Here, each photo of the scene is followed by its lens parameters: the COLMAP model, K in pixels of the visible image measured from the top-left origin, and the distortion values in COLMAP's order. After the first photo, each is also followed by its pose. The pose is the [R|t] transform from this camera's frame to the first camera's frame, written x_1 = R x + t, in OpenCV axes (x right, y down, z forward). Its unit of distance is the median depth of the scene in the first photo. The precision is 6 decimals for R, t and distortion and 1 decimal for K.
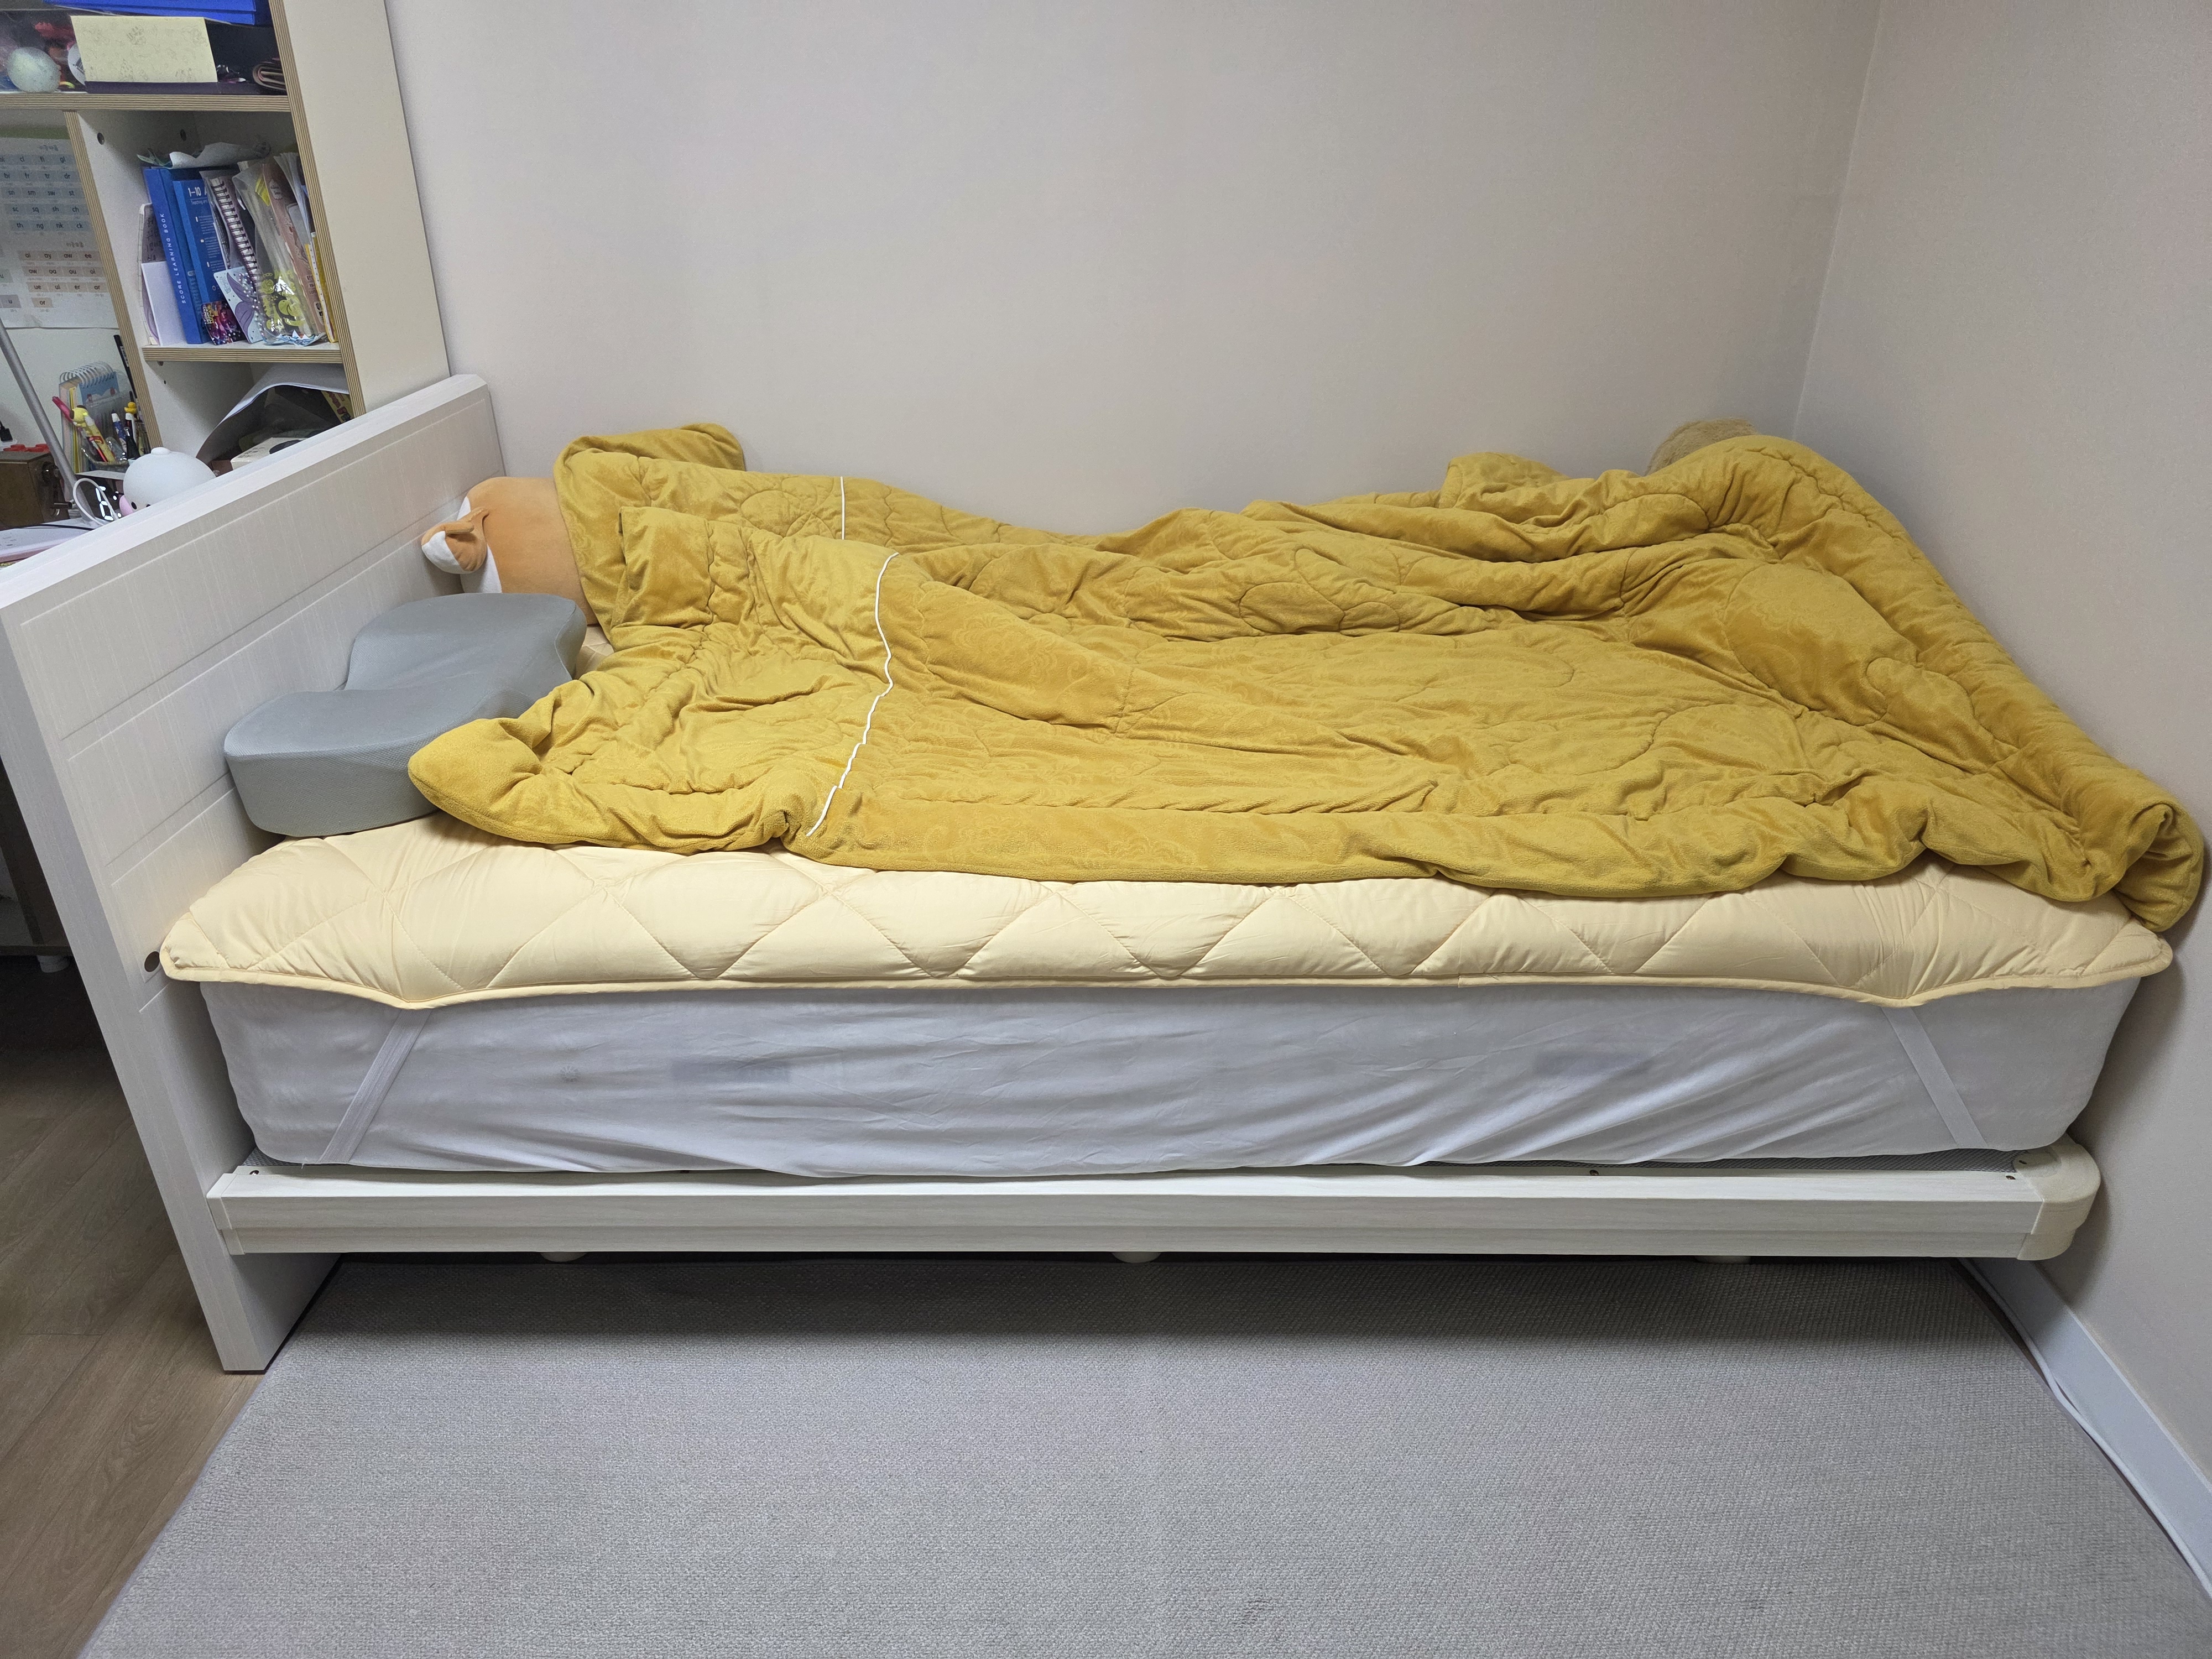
lens RADIAL K [[1493.7, 0, 1098.5], [0, 1493.7, 831.3], [0, 0, 1]] dist [0.047266, -0.056240]
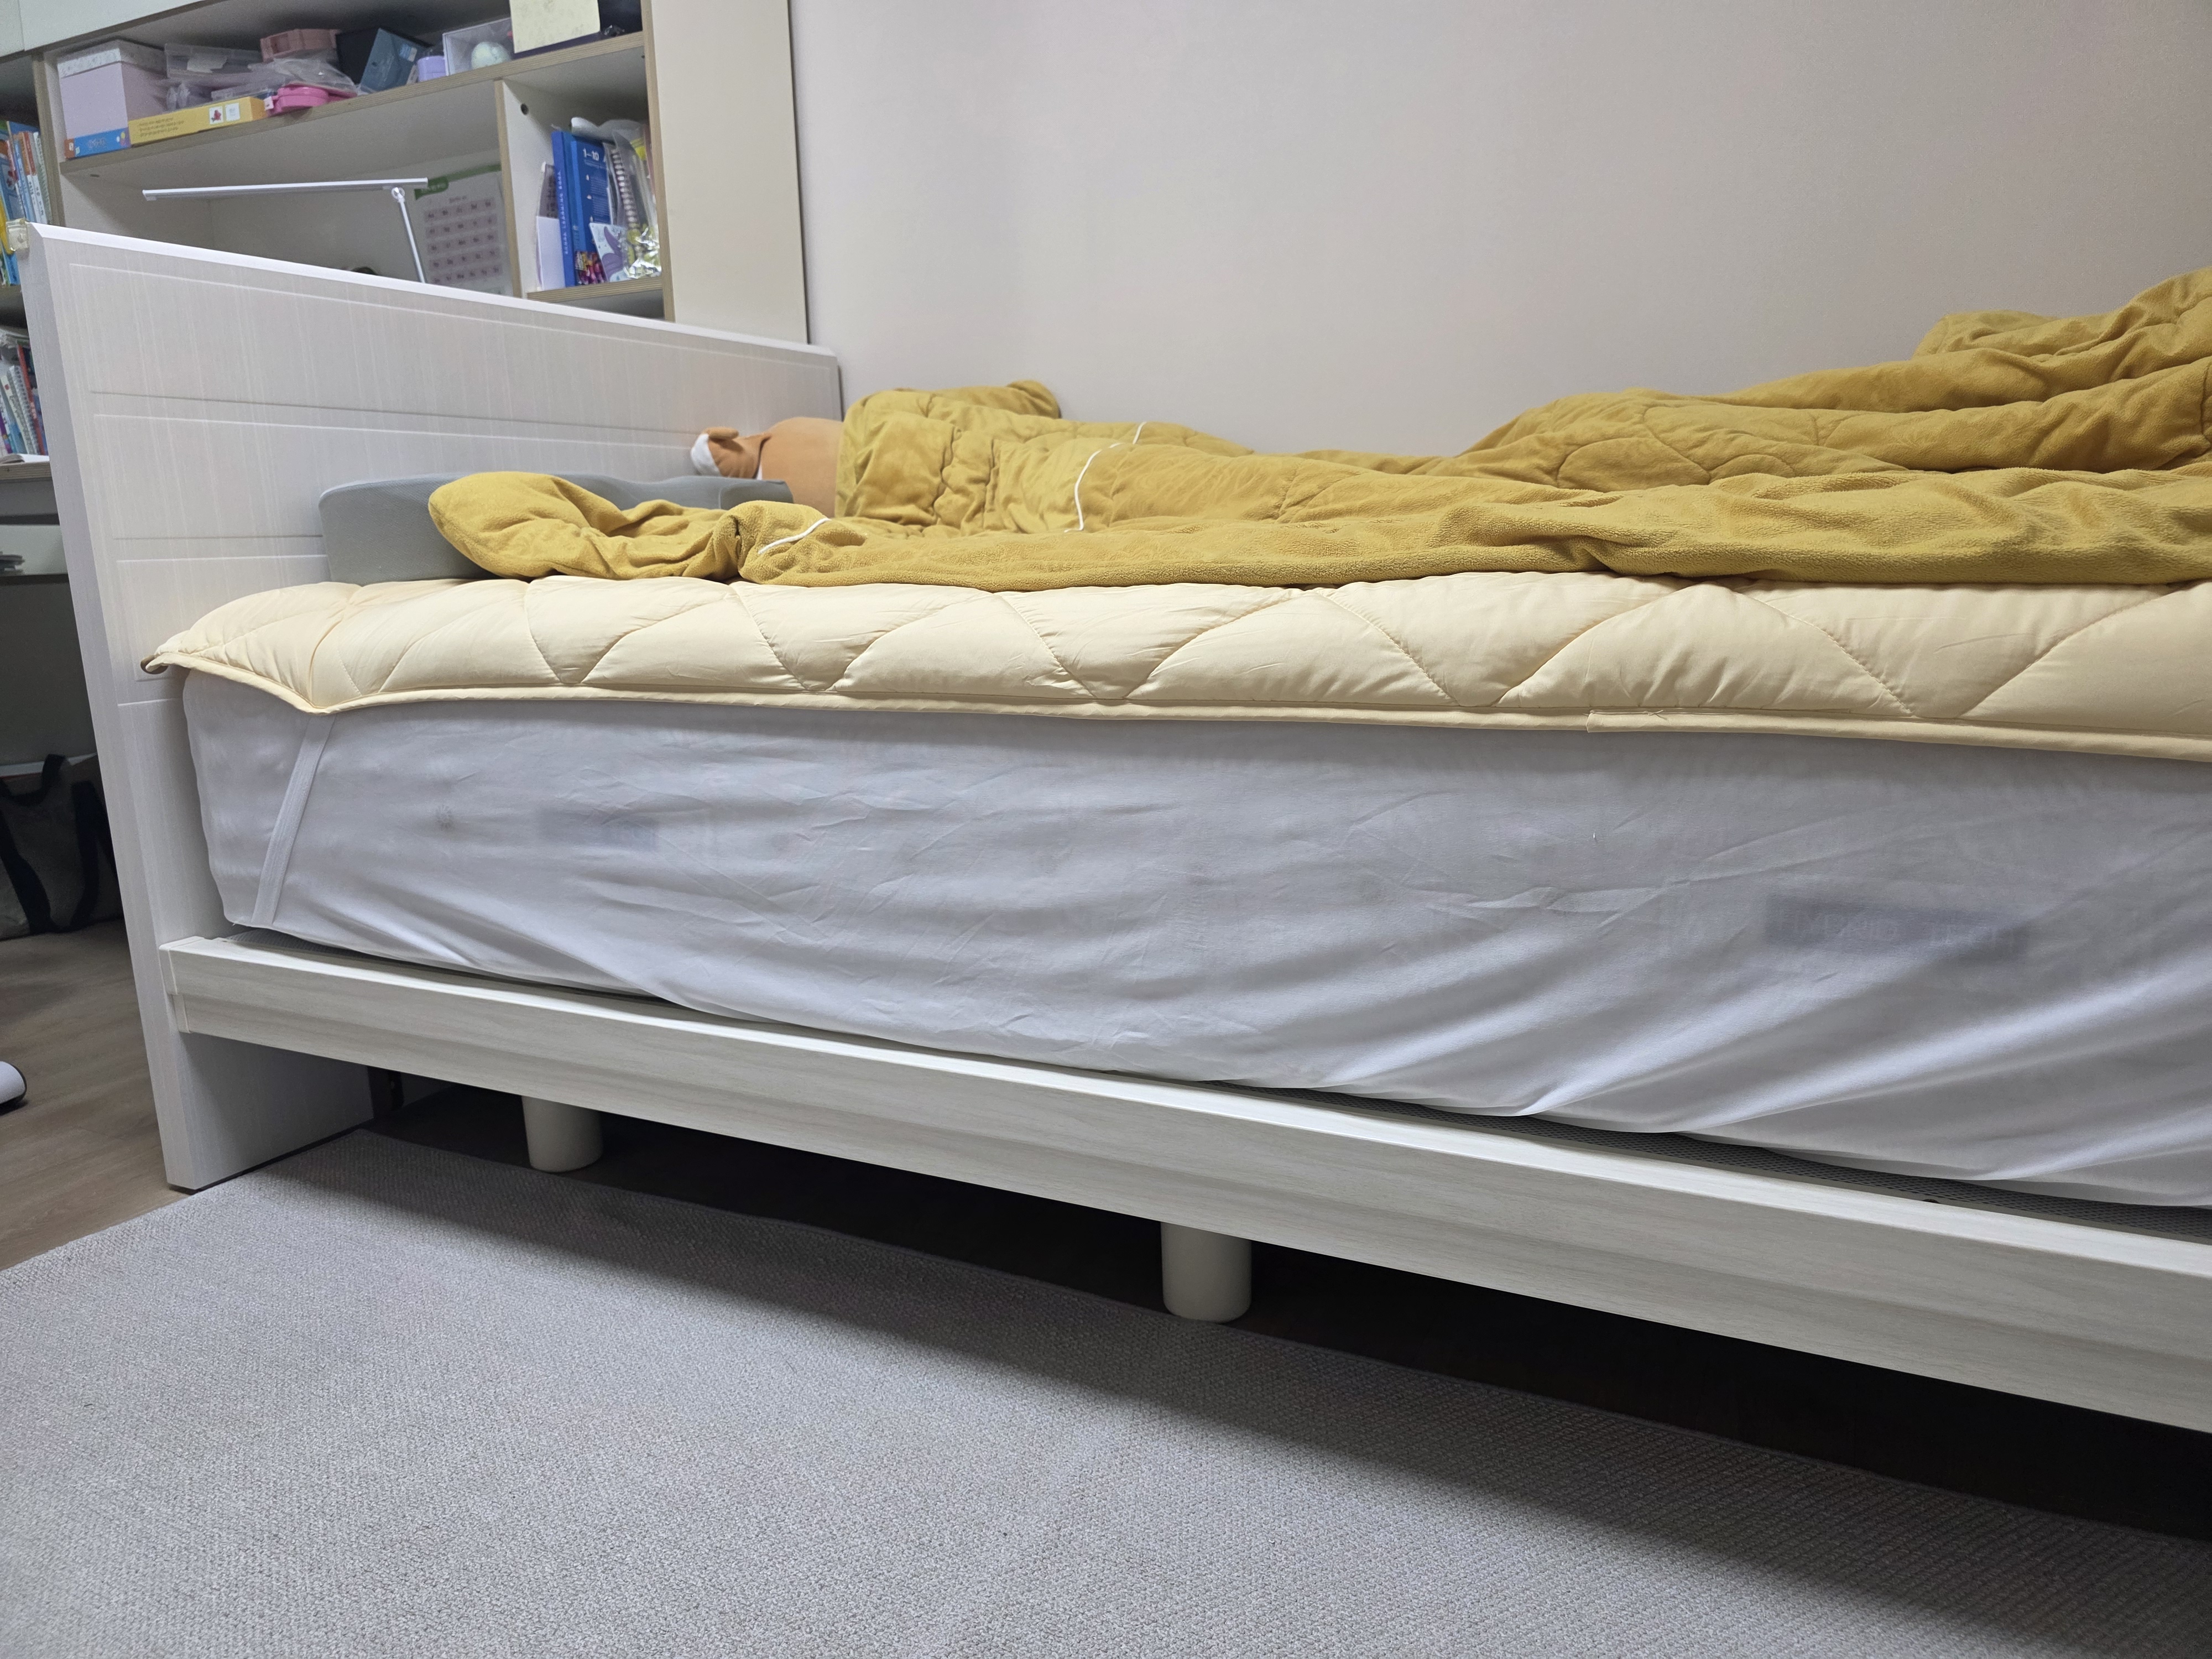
lens RADIAL K [[1493.7, 0, 1098.5], [0, 1493.7, 831.3], [0, 0, 1]] dist [0.047266, -0.056240]
pose [[0.888370, 0.058234, -0.455419, 0.324080], [-0.172840, 0.961372, -0.214222, 0.278689], [0.425352, 0.269023, 0.864119, 0.450599]]
